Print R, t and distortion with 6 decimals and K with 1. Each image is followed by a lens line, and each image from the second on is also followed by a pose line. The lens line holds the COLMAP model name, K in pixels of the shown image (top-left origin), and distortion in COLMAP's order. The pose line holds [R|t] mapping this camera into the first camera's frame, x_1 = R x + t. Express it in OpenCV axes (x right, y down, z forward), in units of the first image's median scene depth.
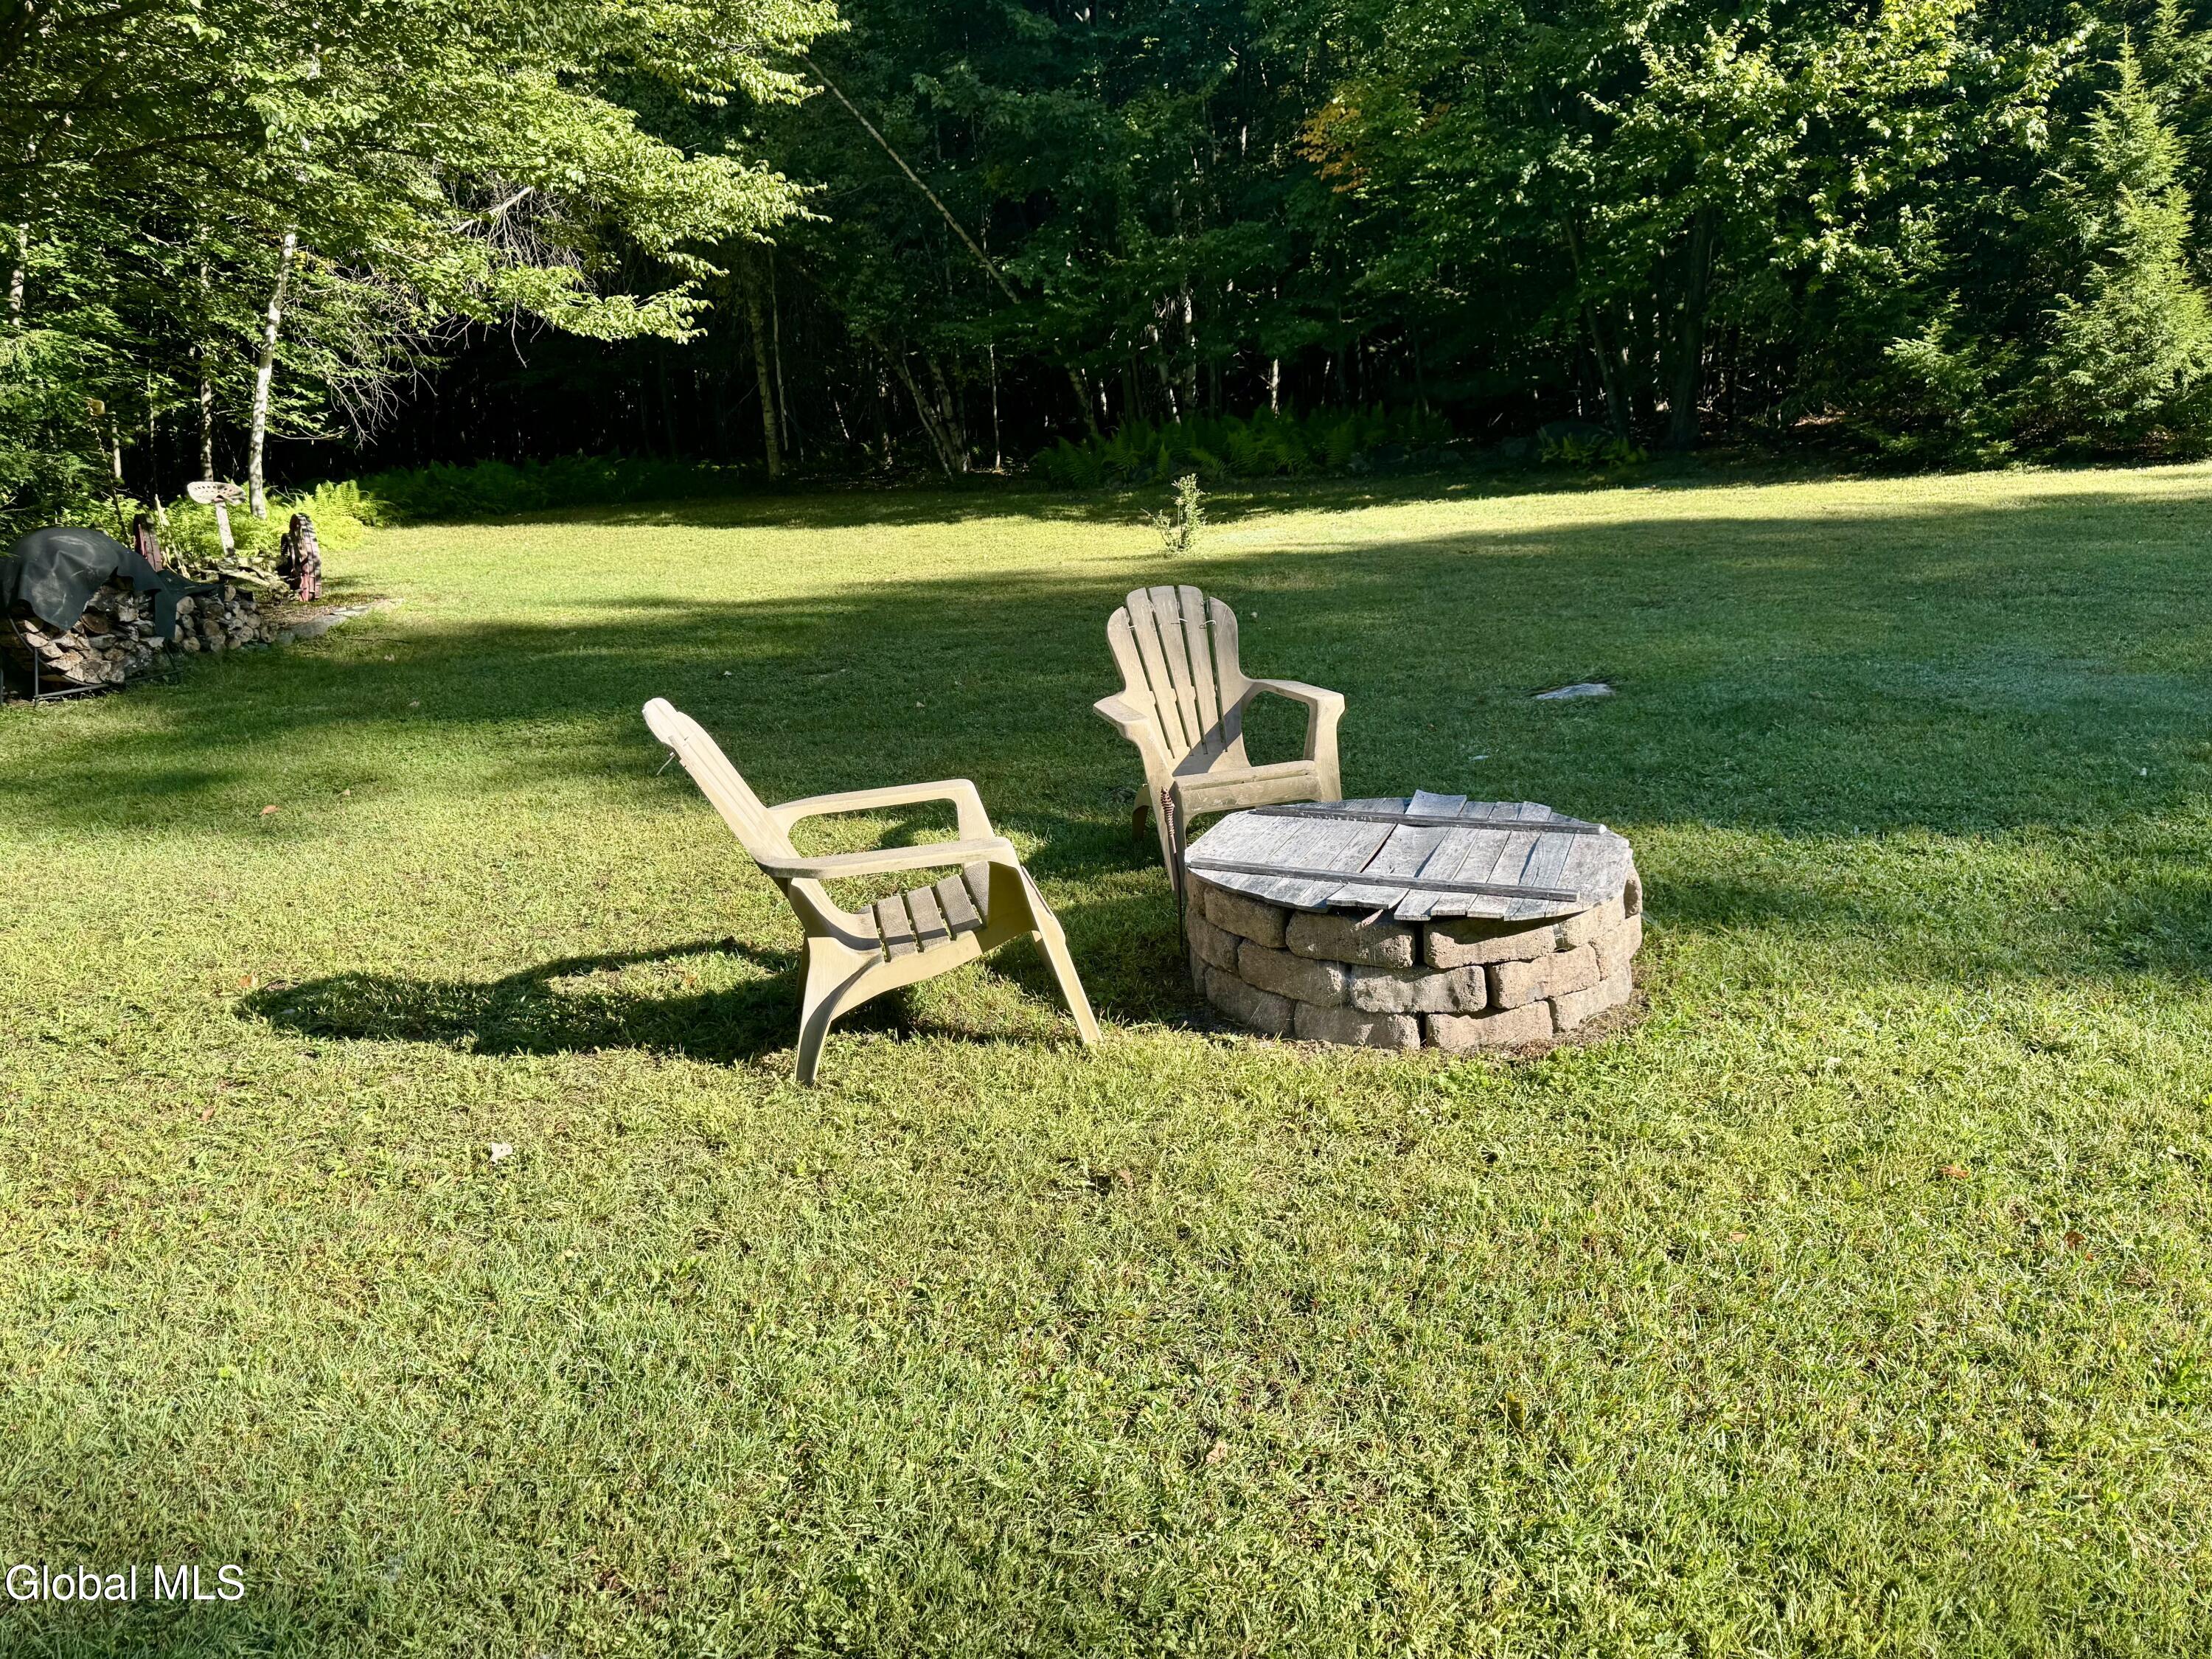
lens RADIAL K [[1570.5, 0, 1108.3], [0, 1570.5, 836.7], [0, 0, 1]] dist [0.005560, -0.010087]
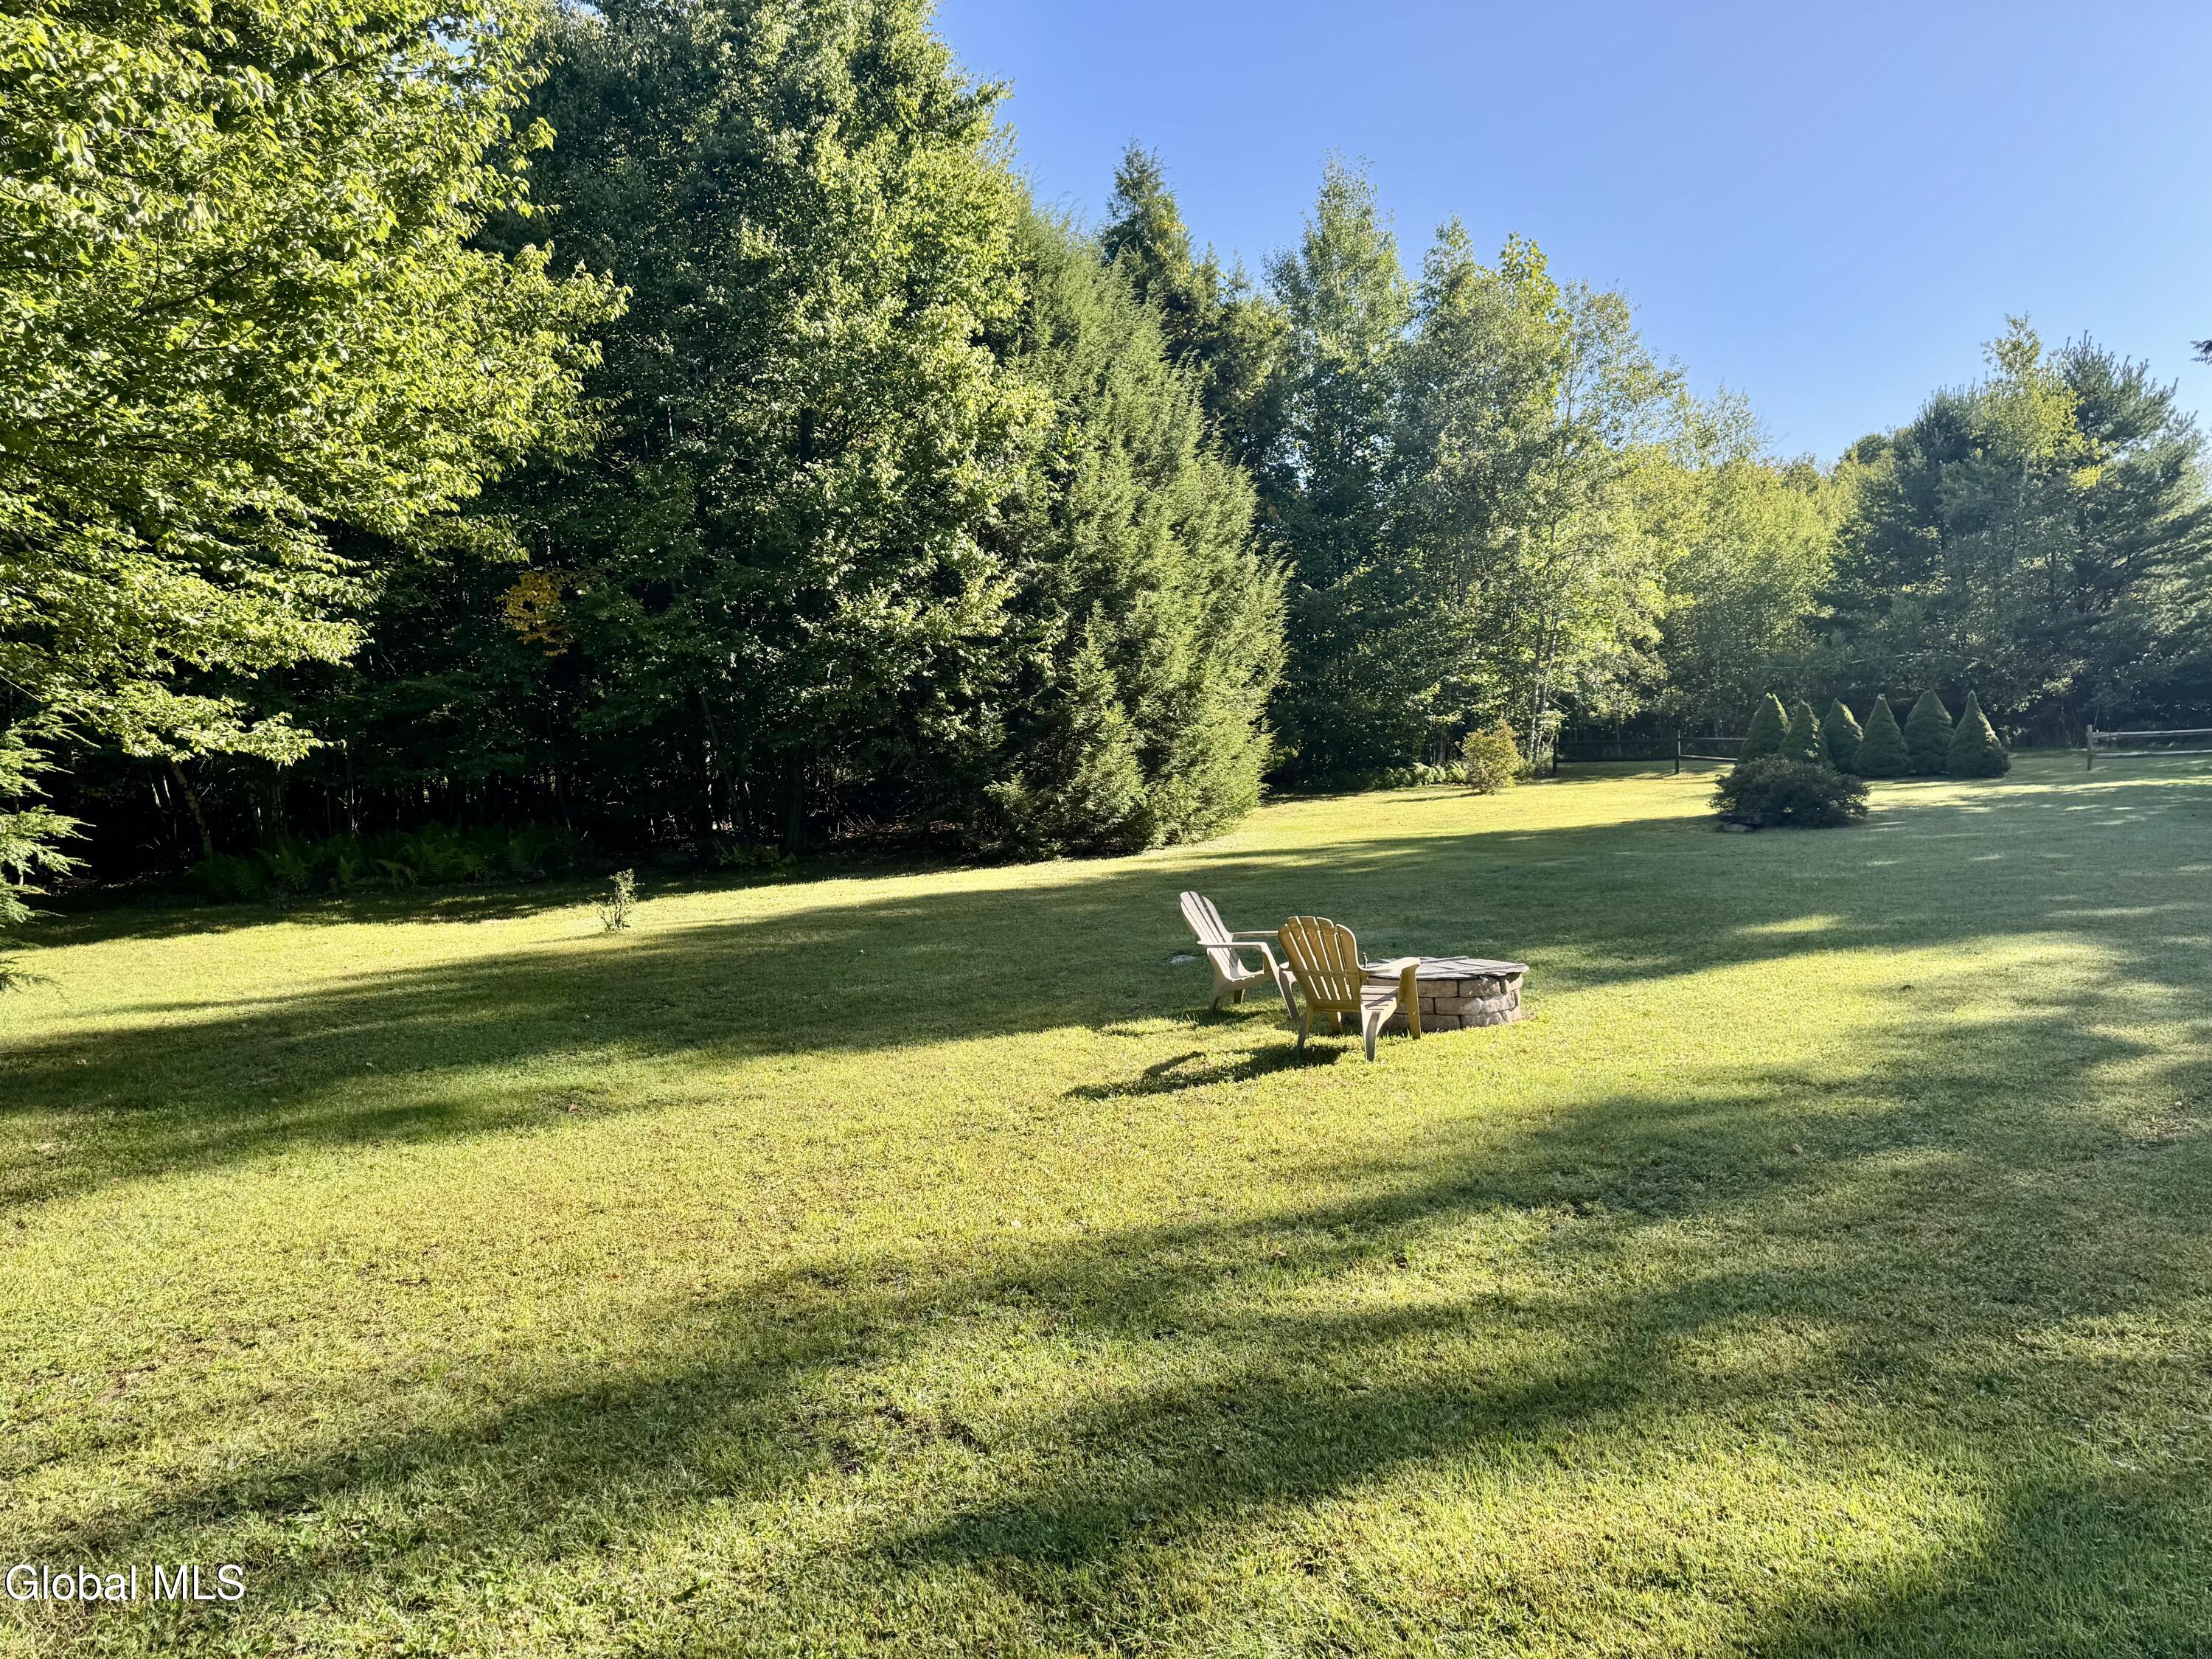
lens RADIAL K [[1570.5, 0, 1099.1], [0, 1570.5, 830.6], [0, 0, 1]] dist [0.005560, -0.010087]
pose [[0.689199, -0.002483, 0.724568, -0.585232], [0.195603, 0.963504, -0.182754, 0.043217], [-0.697670, 0.267681, 0.664532, -0.119395]]
